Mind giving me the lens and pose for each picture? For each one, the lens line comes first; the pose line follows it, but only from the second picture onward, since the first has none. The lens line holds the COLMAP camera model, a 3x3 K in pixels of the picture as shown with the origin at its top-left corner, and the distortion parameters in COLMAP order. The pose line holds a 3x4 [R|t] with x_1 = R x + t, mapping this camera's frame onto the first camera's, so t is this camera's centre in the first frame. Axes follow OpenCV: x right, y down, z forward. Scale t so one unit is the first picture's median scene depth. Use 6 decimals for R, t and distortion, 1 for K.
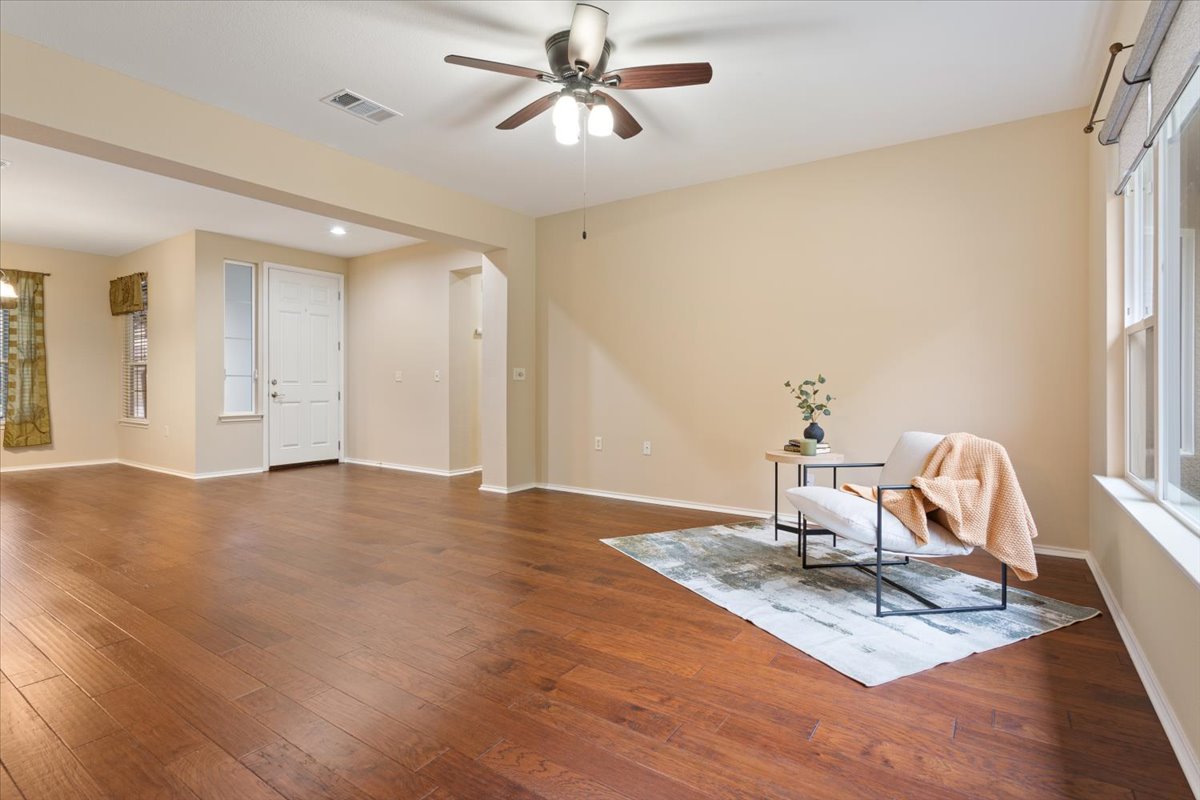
lens RADIAL K [[588.6, 0, 608.1], [0, 588.6, 389.2], [0, 0, 1]] dist [0.001918, 0.000004]
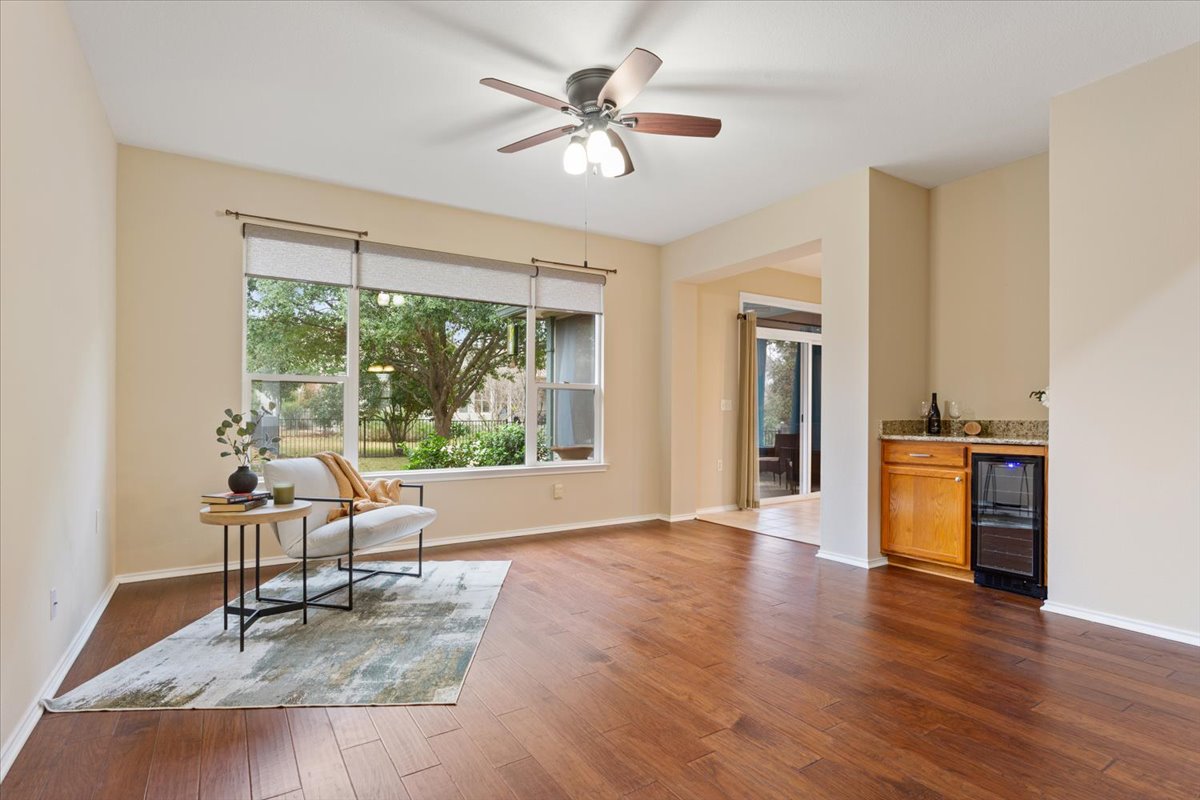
lens RADIAL K [[588.6, 0, 599.6], [0, 588.6, 406.4], [0, 0, 1]] dist [0.001918, 0.000004]
pose [[-0.914845, 0.006466, 0.403753, -0.427191], [0.005494, 0.999979, -0.003566, -0.022436], [-0.403768, -0.001044, -0.914861, 1.711013]]
